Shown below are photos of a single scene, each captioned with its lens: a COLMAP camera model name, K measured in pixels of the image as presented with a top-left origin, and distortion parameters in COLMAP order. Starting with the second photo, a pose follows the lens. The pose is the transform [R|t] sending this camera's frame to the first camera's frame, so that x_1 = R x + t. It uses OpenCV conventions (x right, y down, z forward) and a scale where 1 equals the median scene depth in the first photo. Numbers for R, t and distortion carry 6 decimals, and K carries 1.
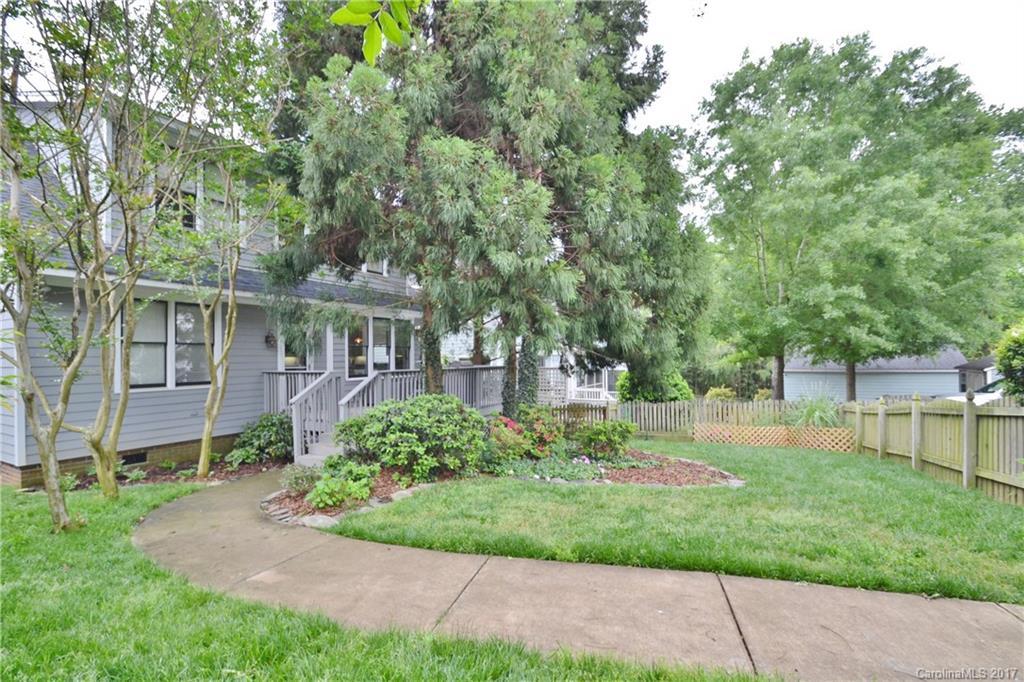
lens RADIAL K [[455.5, 0, 497.0], [0, 455.5, 346.8], [0, 0, 1]] dist [0.005162, -0.009439]
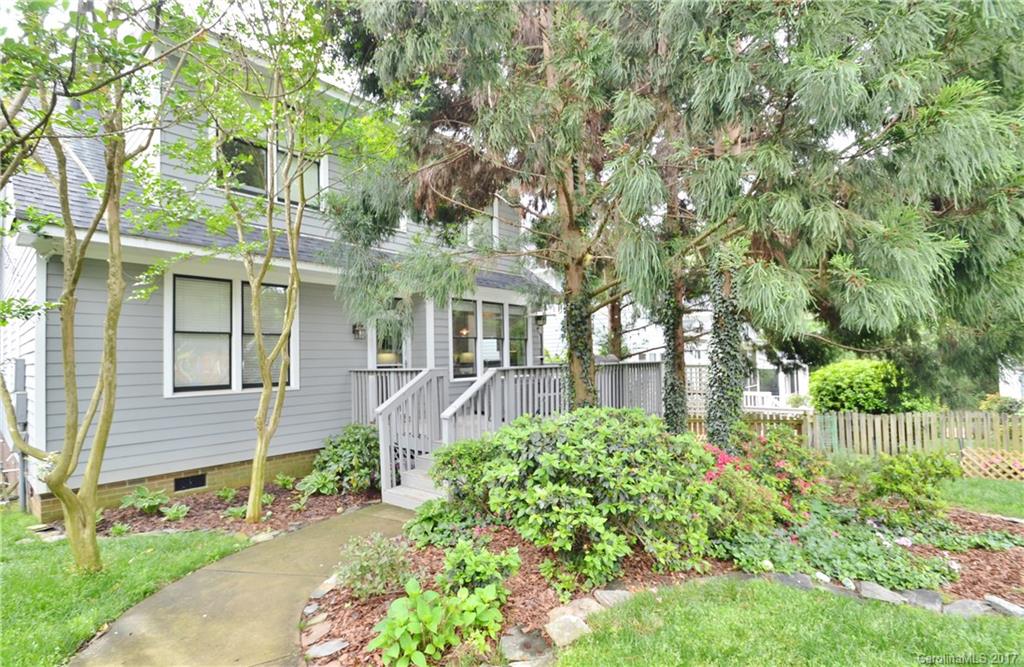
lens RADIAL K [[466.0, 0, 511.4], [0, 466.0, 336.7], [0, 0, 1]] dist [-0.000822, -0.000430]
pose [[0.982225, -0.016565, -0.186974, -0.123856], [0.012484, 0.999658, -0.022980, 0.027150], [0.187291, 0.020237, 0.982096, 0.369259]]
